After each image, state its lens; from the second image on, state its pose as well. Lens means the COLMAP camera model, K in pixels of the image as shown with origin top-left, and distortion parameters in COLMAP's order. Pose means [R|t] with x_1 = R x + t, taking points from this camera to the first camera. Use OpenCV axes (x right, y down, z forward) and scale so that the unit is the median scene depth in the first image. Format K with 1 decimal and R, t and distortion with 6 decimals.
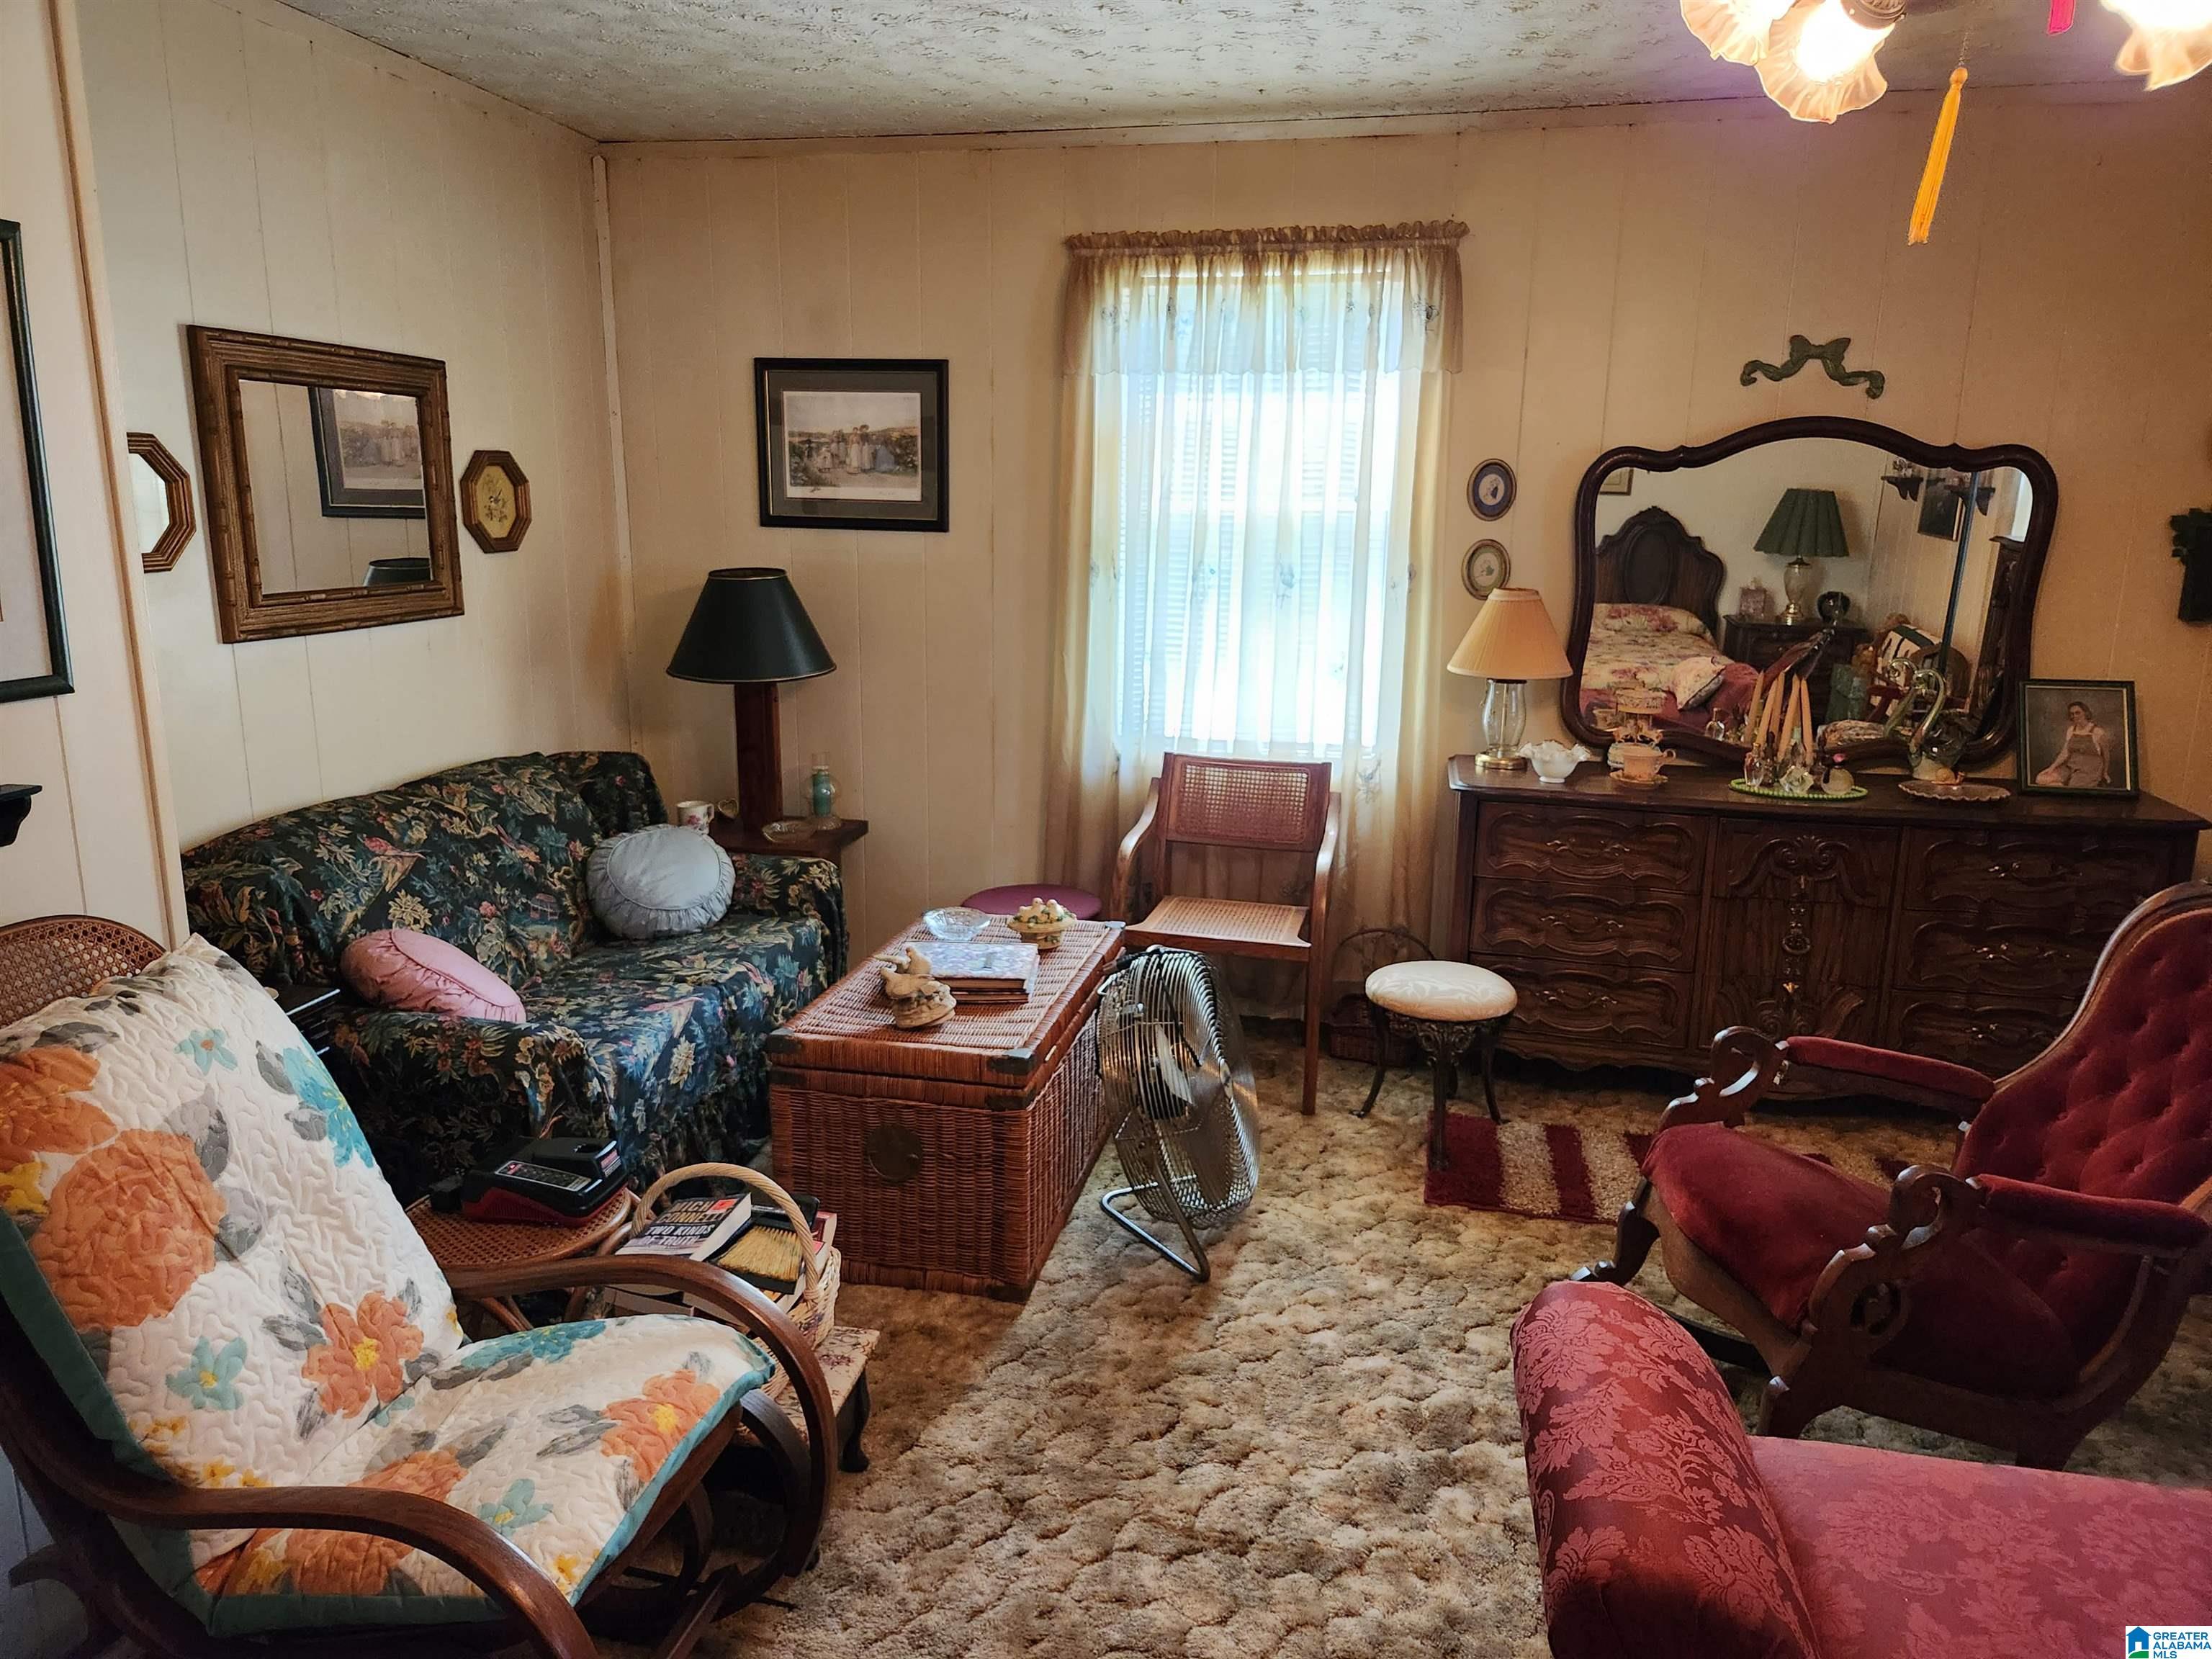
lens RADIAL K [[1475.5, 0, 1083.2], [0, 1475.5, 830.3], [0, 0, 1]] dist [0.078600, -0.065738]
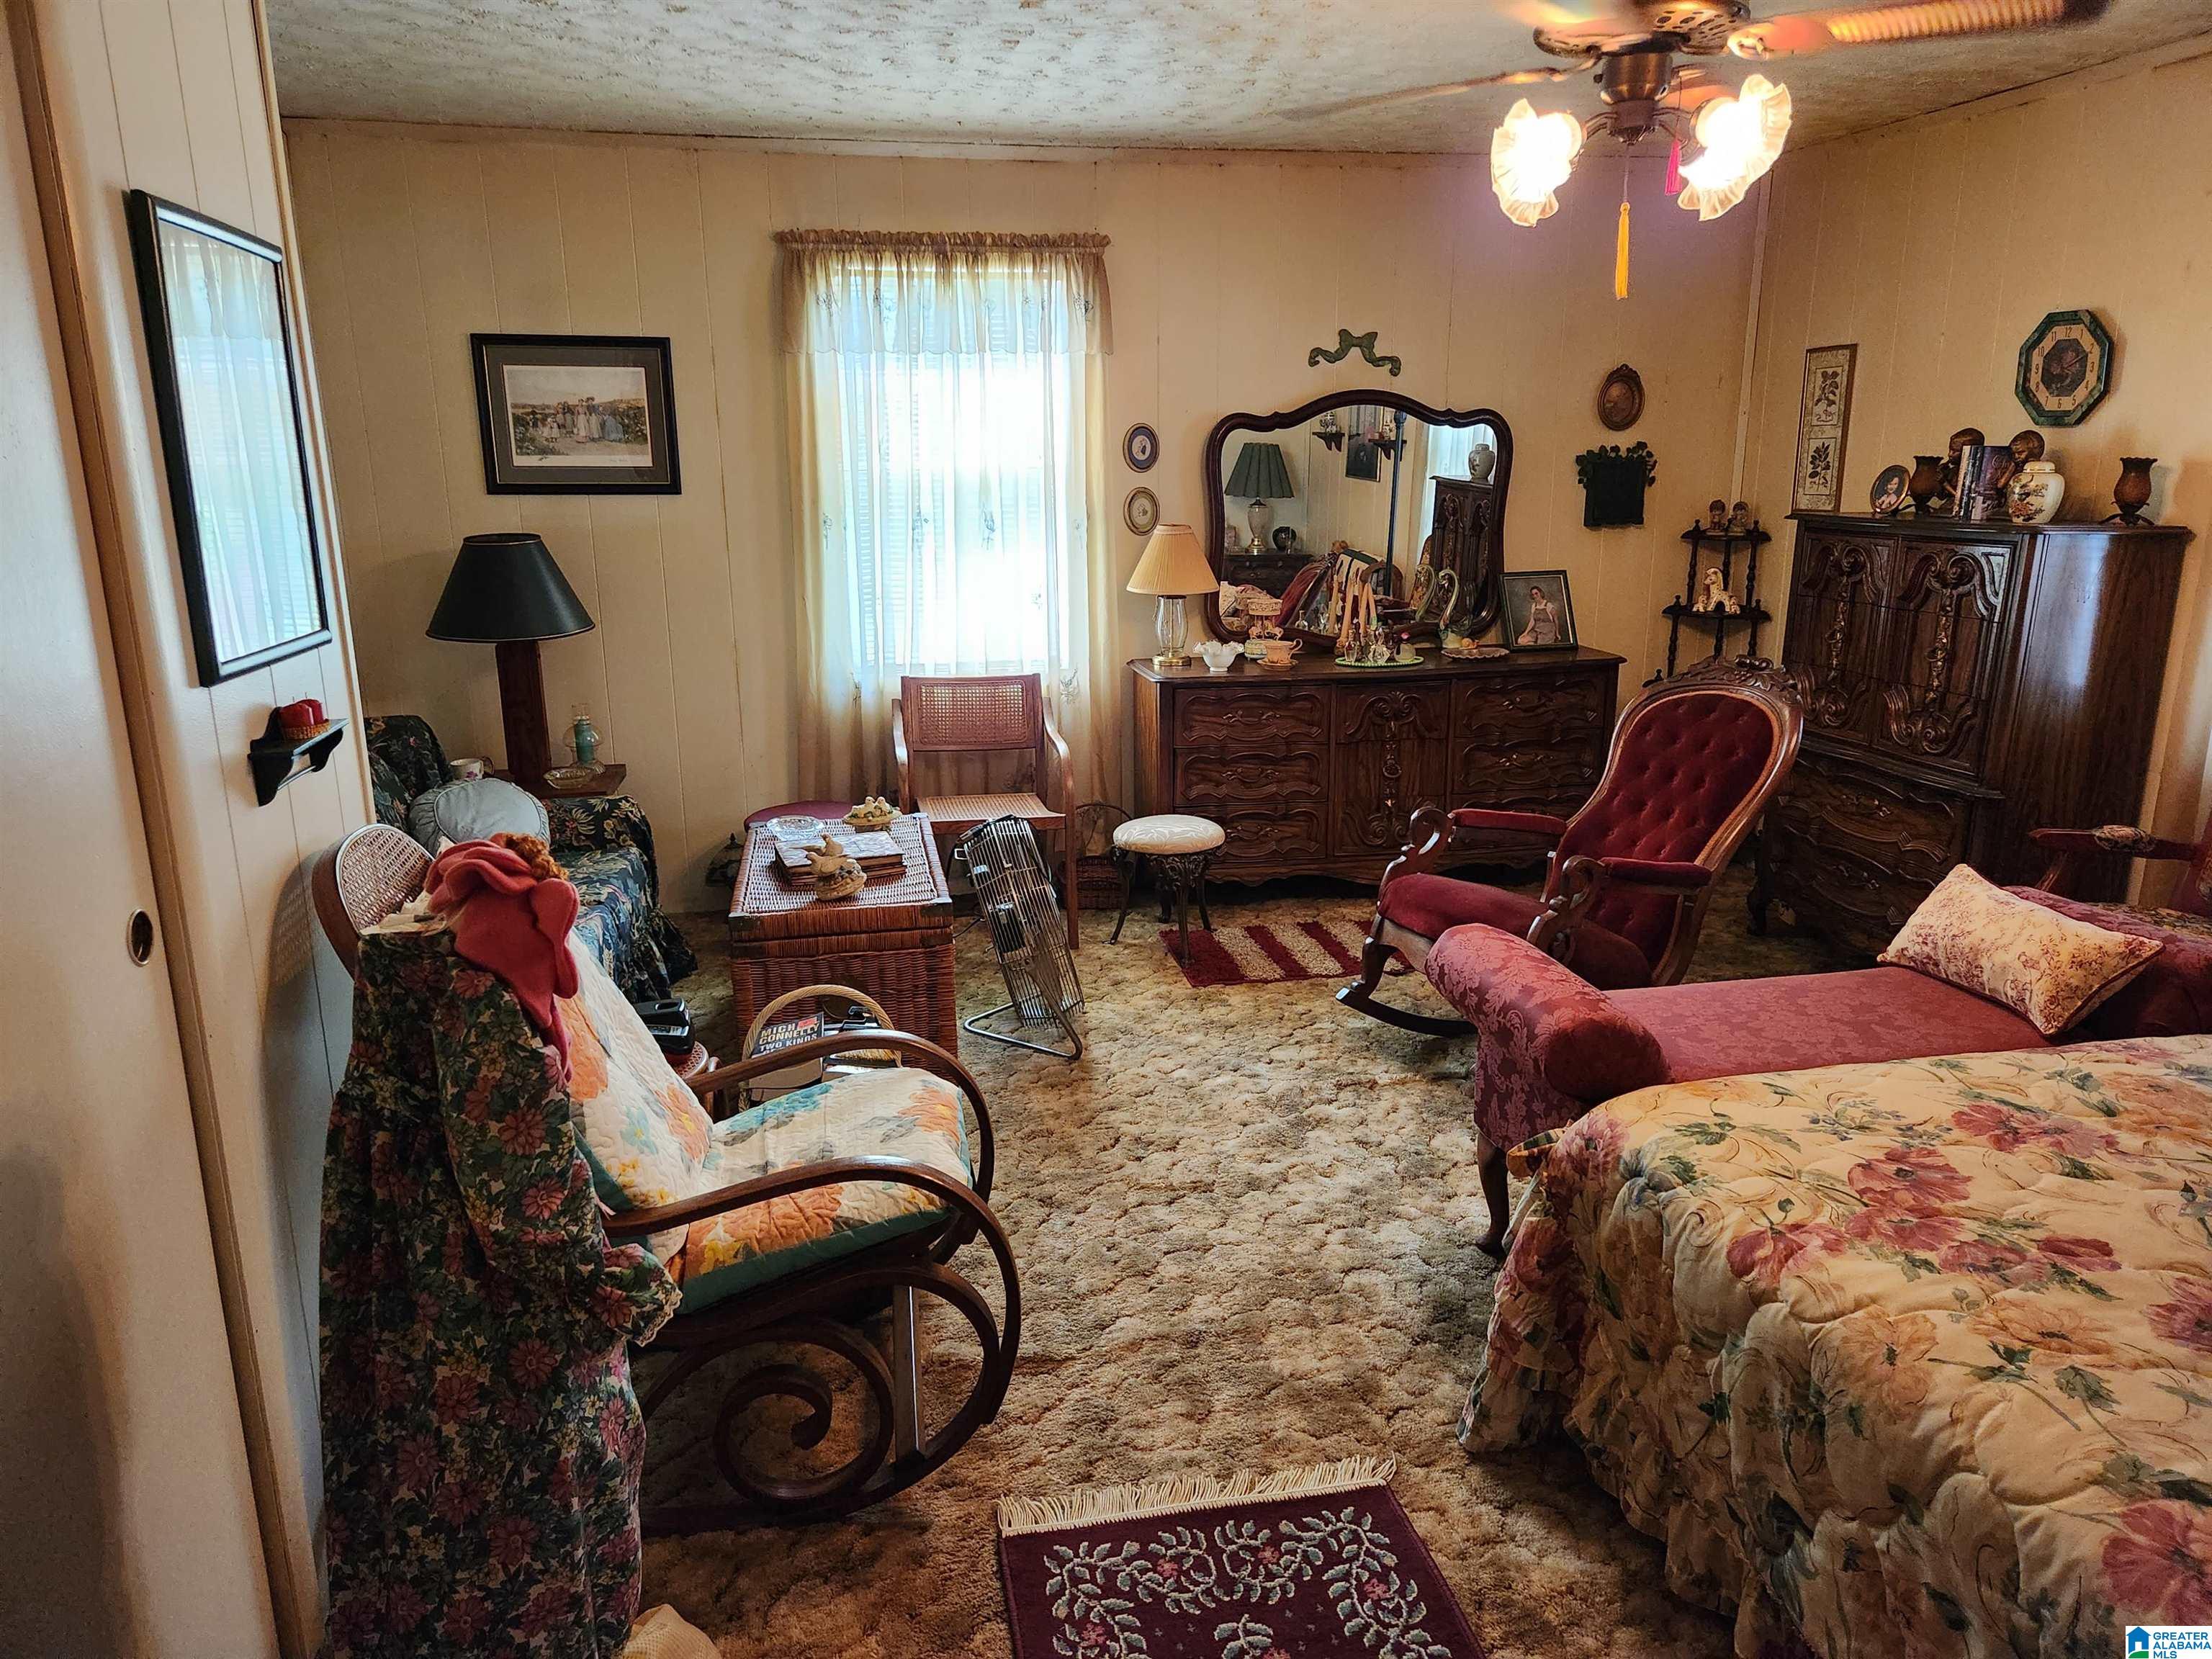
lens RADIAL K [[1475.5, 0, 1083.2], [0, 1475.5, 830.3], [0, 0, 1]] dist [0.078600, -0.065738]
pose [[0.921297, -0.118650, 0.370316, -0.287128], [0.108841, 0.992931, 0.047356, 0.031724], [-0.373317, -0.003324, 0.927698, -0.163667]]
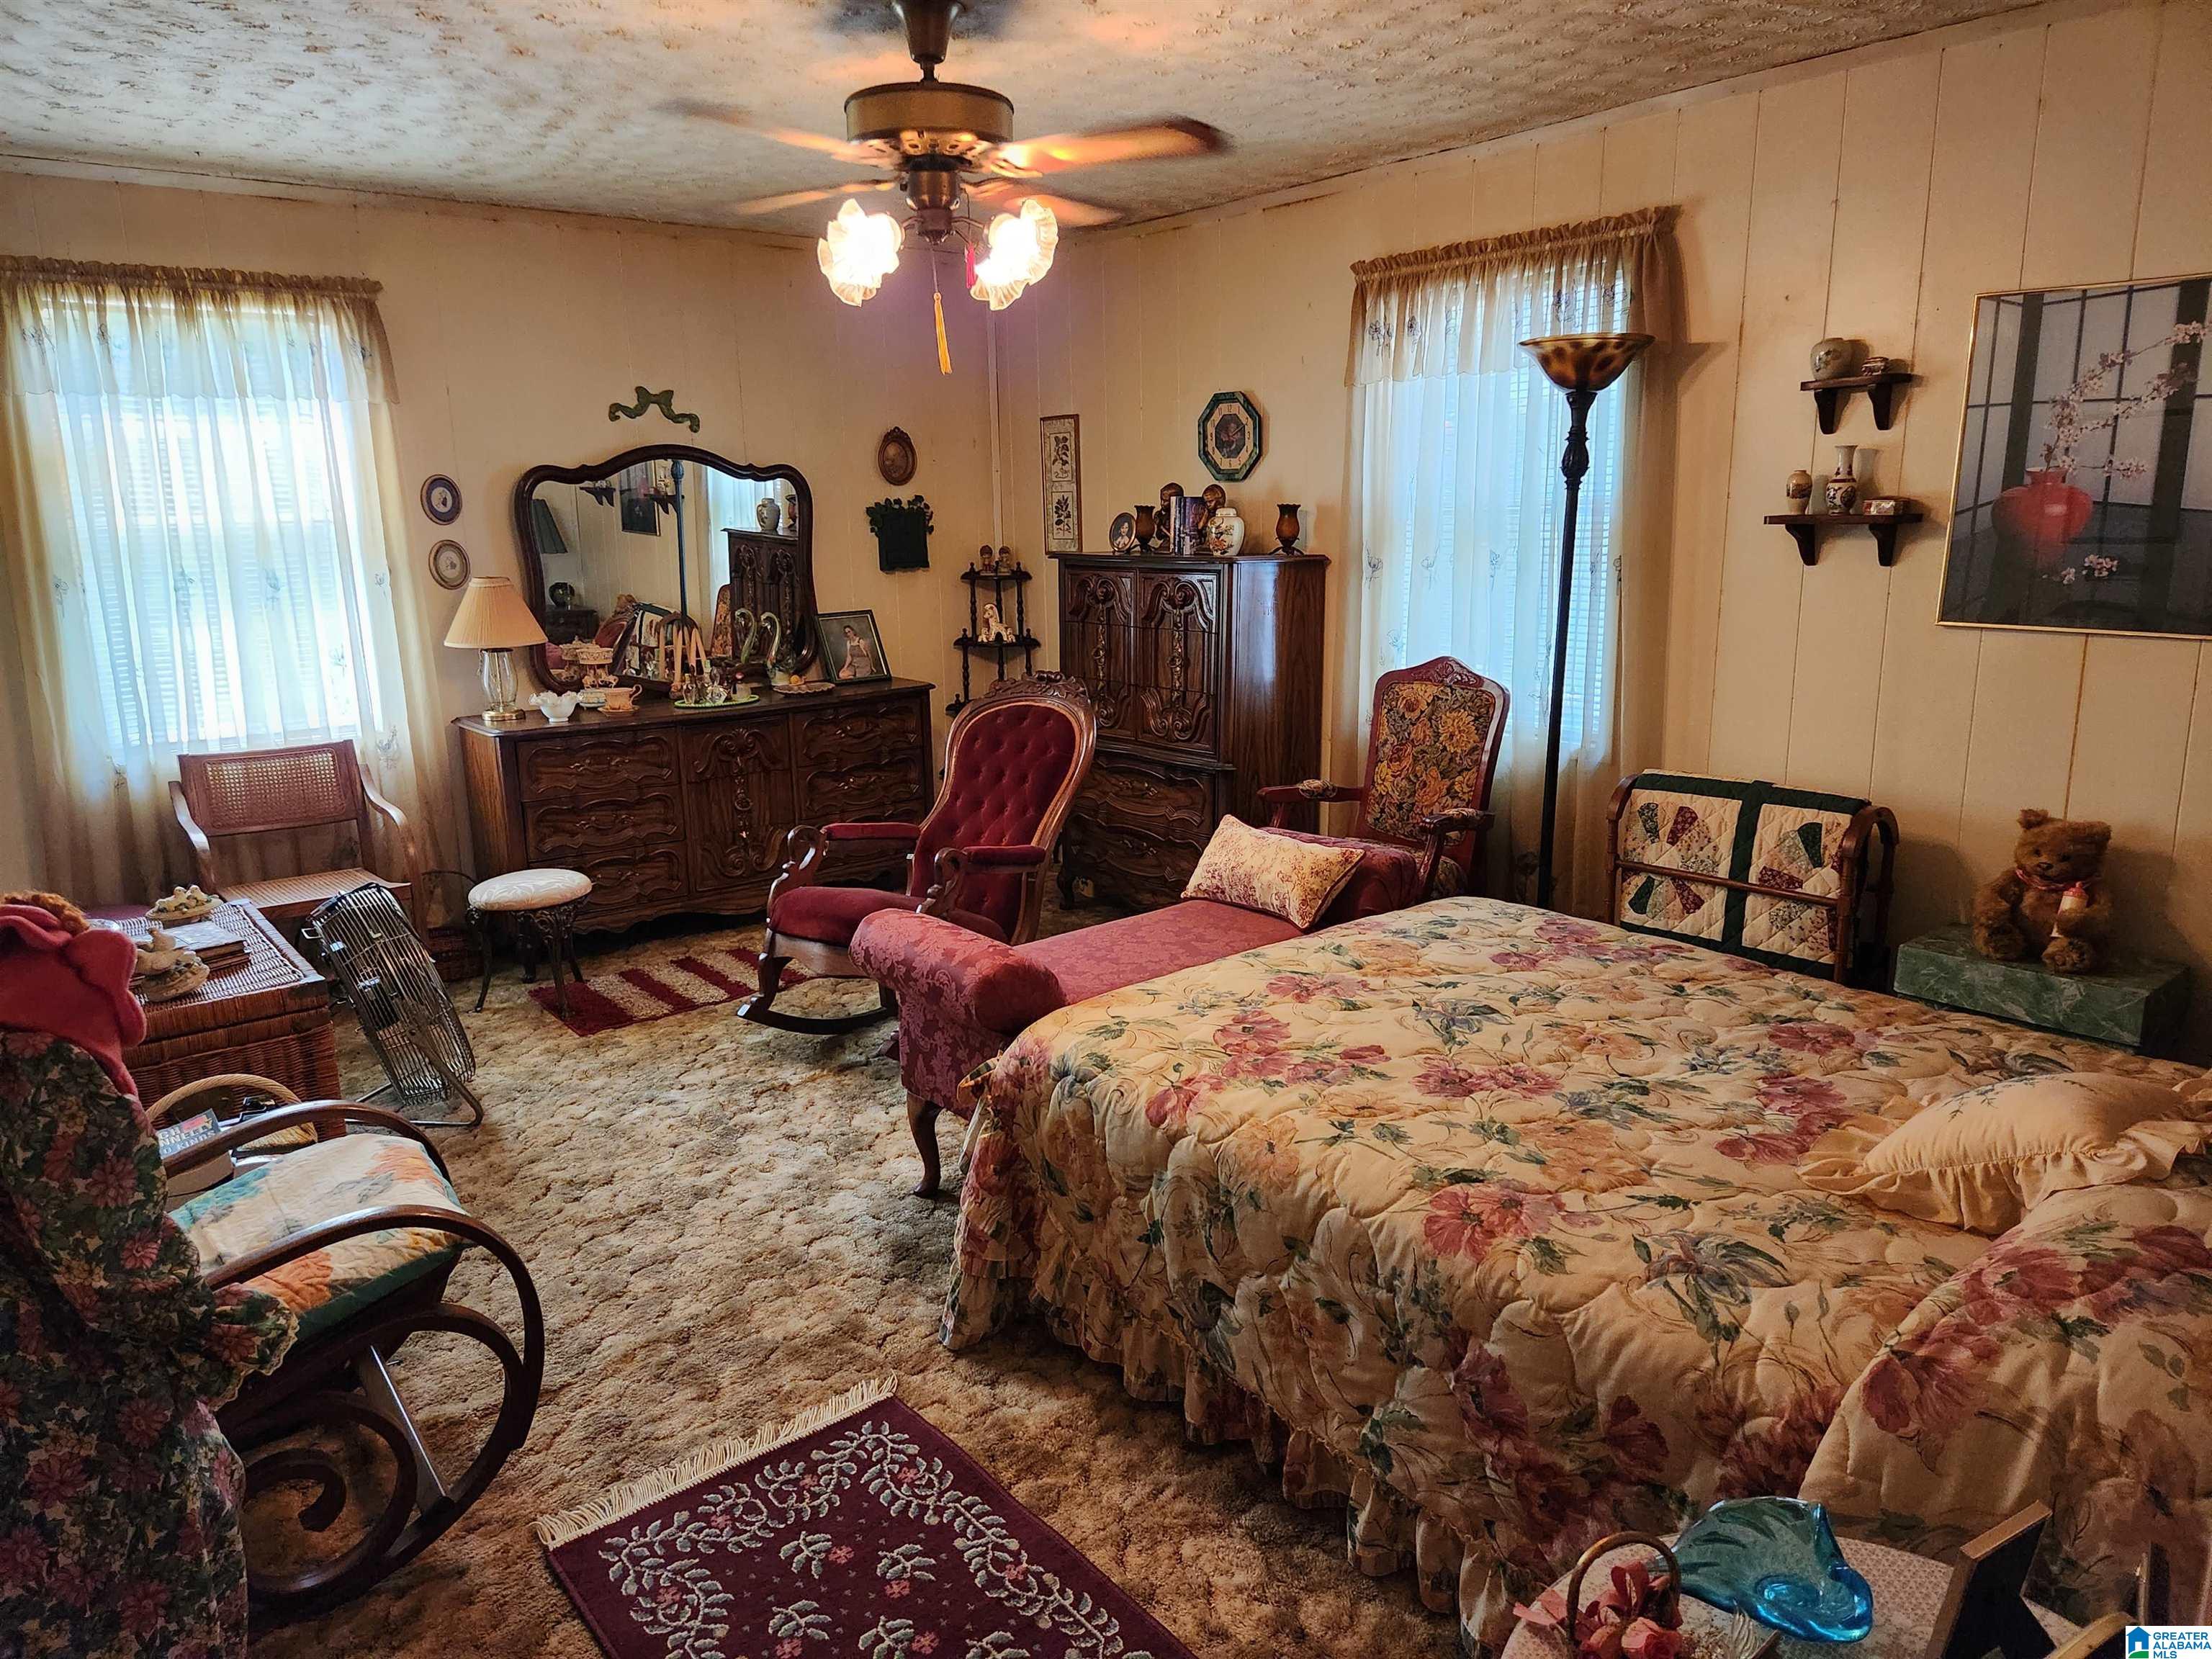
lens RADIAL K [[1479.4, 0, 1051.9], [0, 1479.4, 841.7], [0, 0, 1]] dist [0.088055, -0.069264]
pose [[0.644980, -0.200244, 0.737498, -0.384485], [0.200966, 0.975536, 0.089121, 0.039852], [-0.737302, 0.090731, 0.669443, -0.186110]]
